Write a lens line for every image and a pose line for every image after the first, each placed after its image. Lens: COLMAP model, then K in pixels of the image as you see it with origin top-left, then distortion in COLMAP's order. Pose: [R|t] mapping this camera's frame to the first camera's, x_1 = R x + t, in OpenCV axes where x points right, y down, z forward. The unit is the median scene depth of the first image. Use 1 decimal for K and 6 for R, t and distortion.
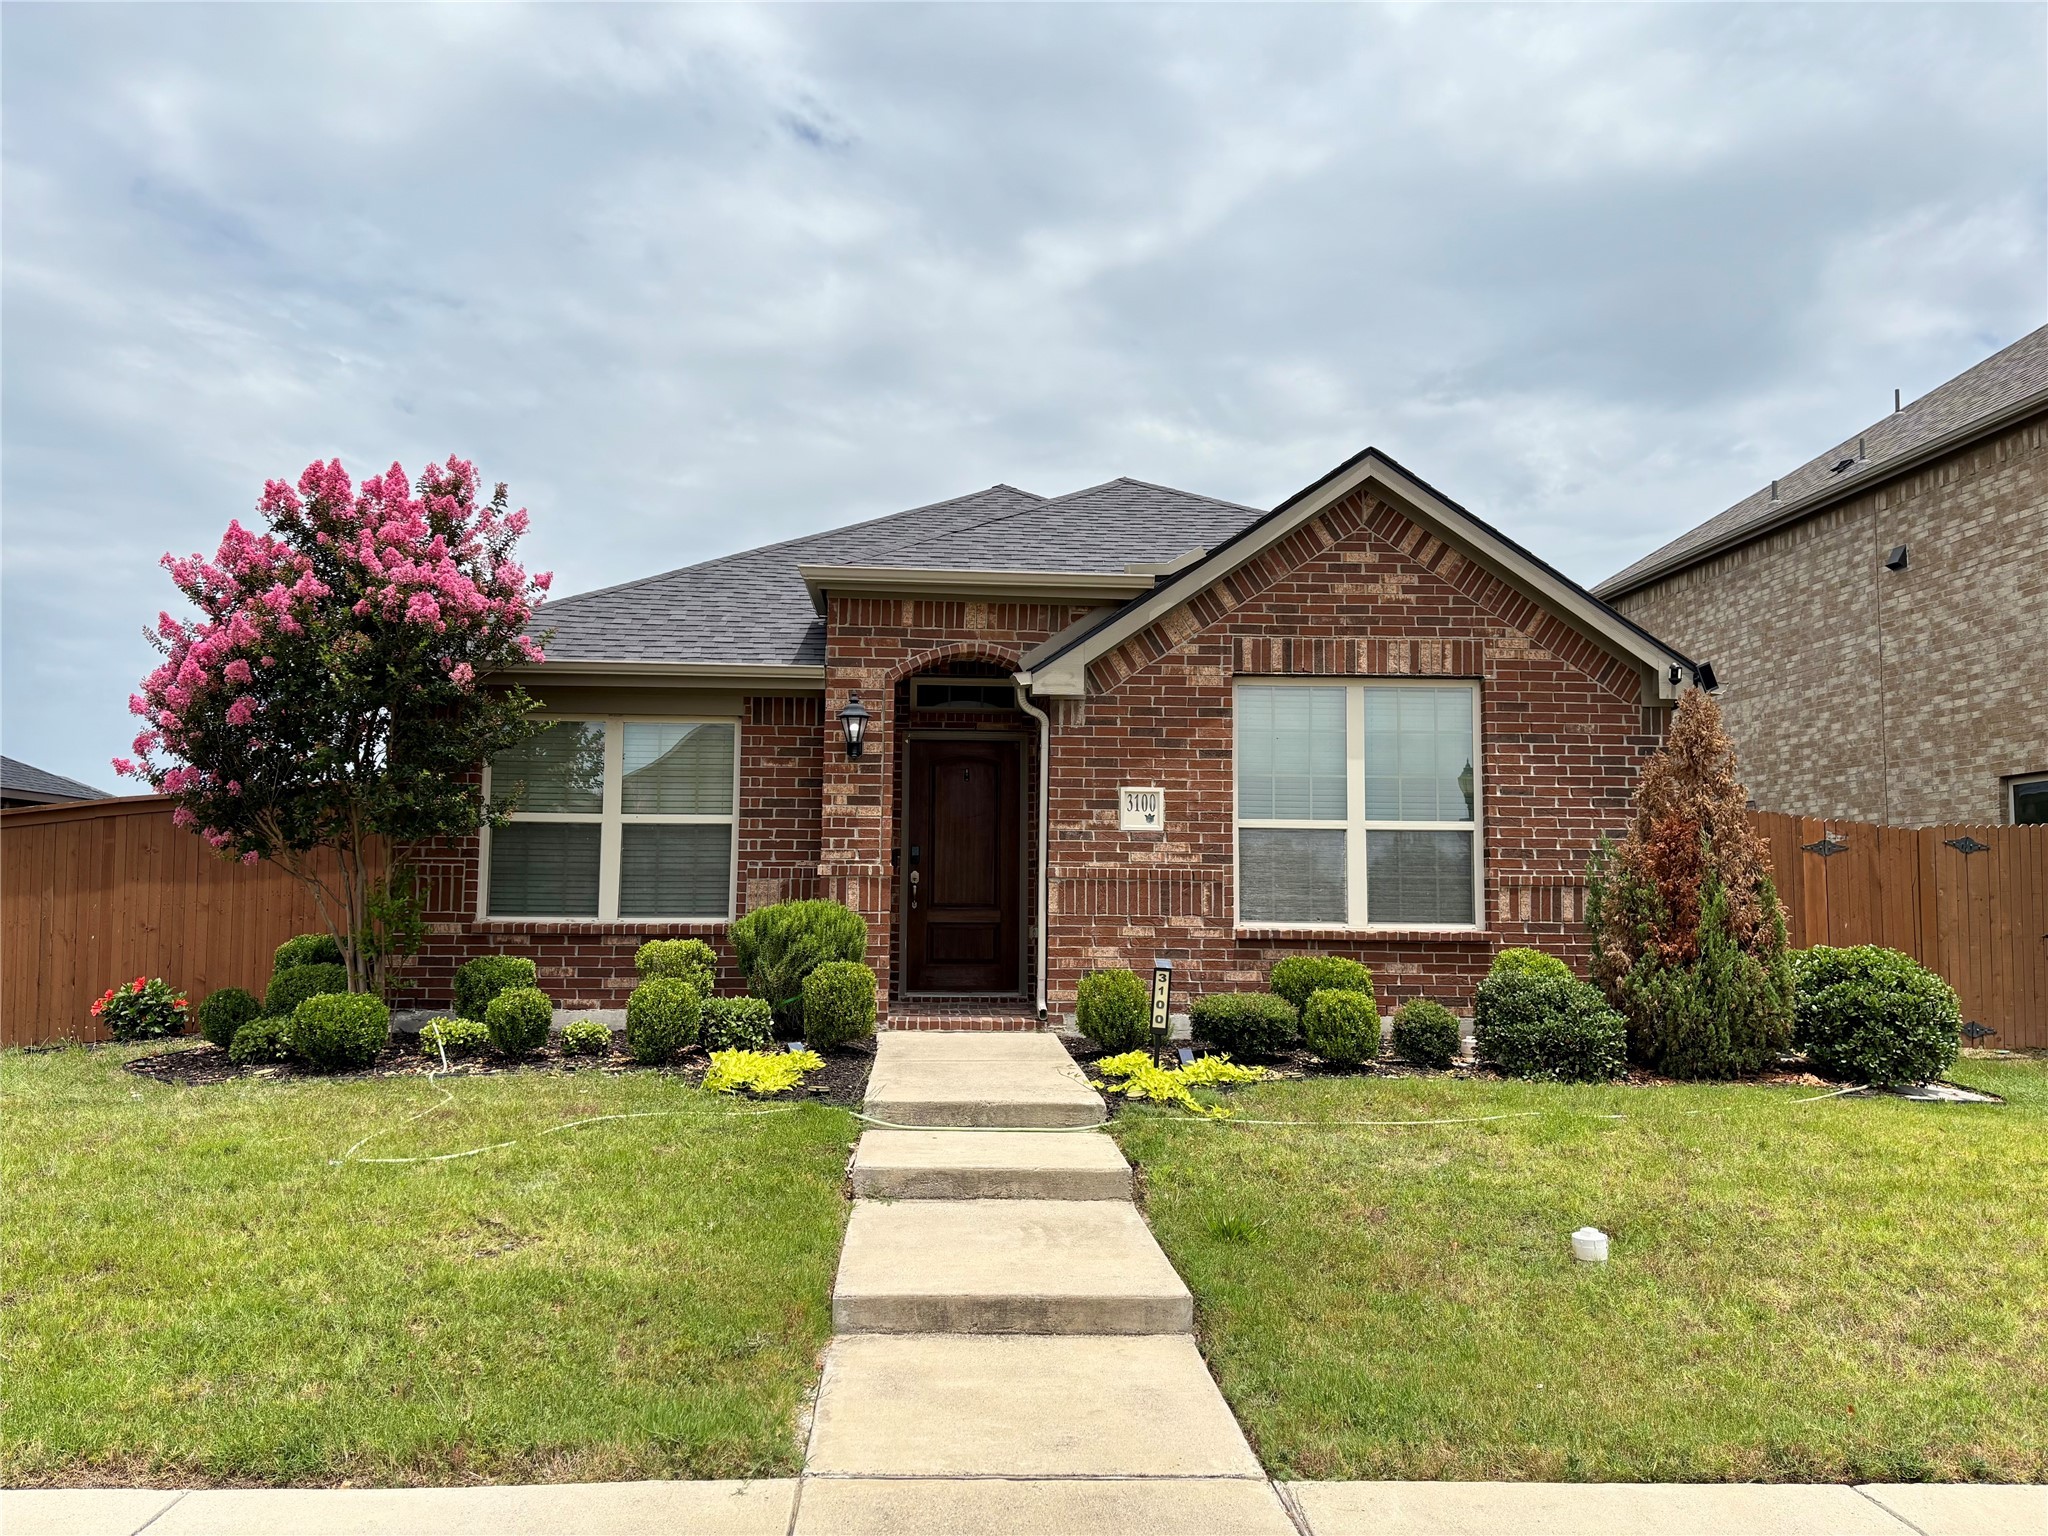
lens RADIAL K [[1544.9, 0, 1024.0], [0, 1544.9, 768.0], [0, 0, 1]] dist [0.029477, -0.008890]
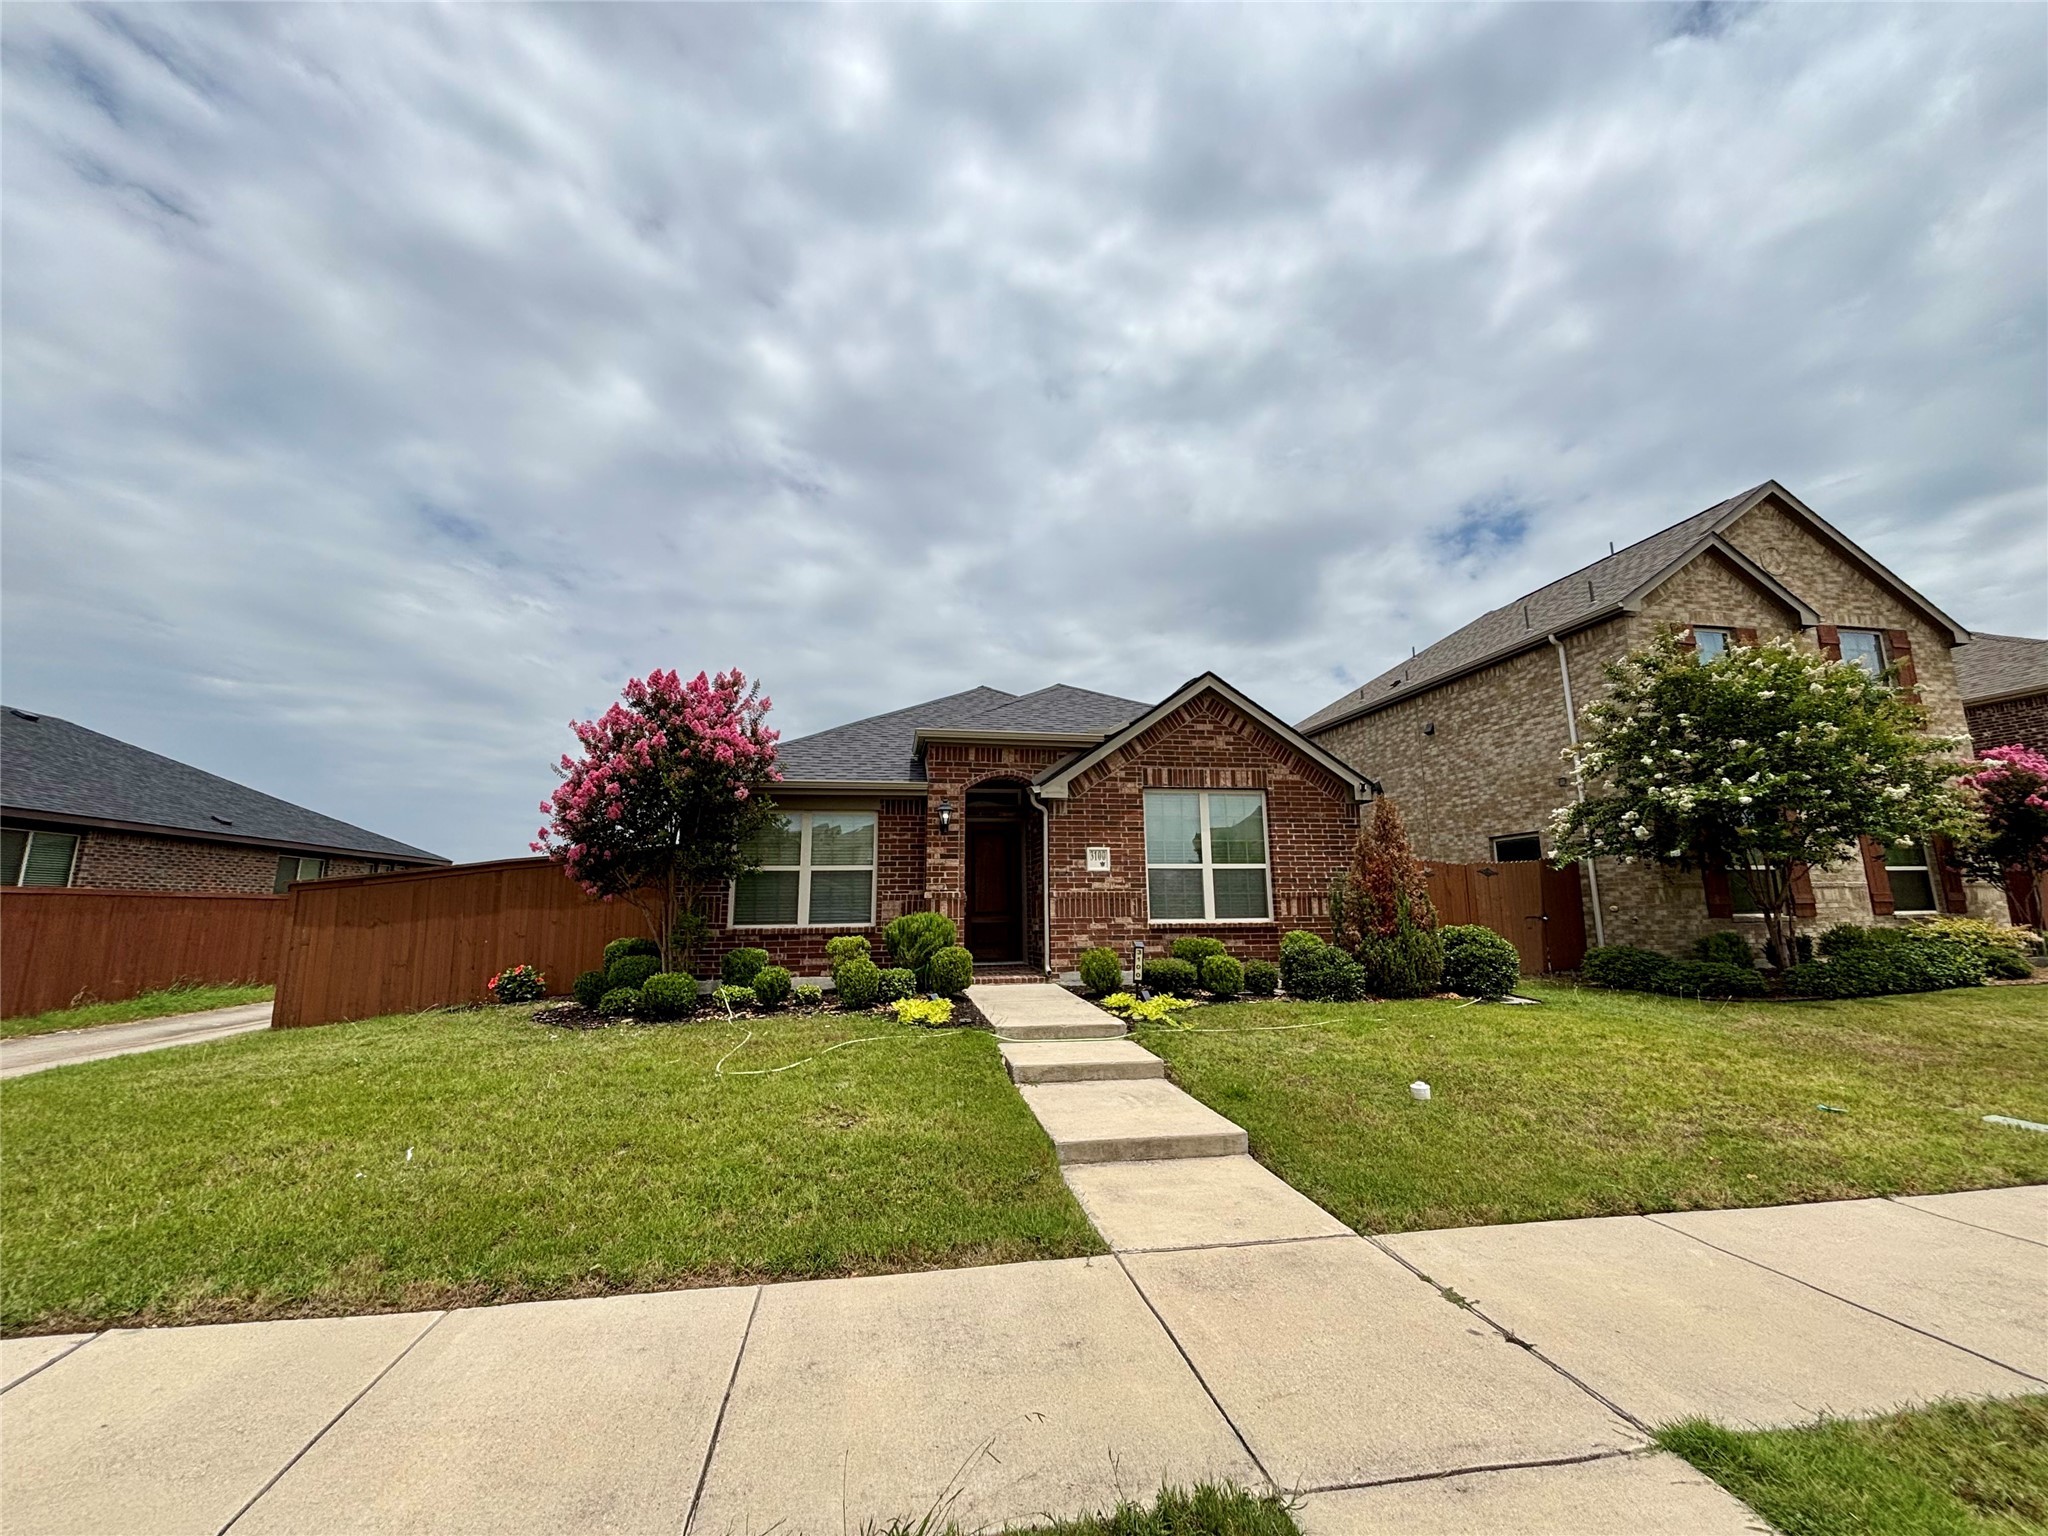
lens RADIAL K [[823.8, 0, 1024.8], [0, 823.8, 745.8], [0, 0, 1]] dist [-0.000243, -0.000326]
pose [[0.991913, 0.005786, 0.126791, -0.148323], [0.007640, 0.994427, -0.105150, -0.006327], [-0.126692, 0.105269, 0.986340, 0.015169]]
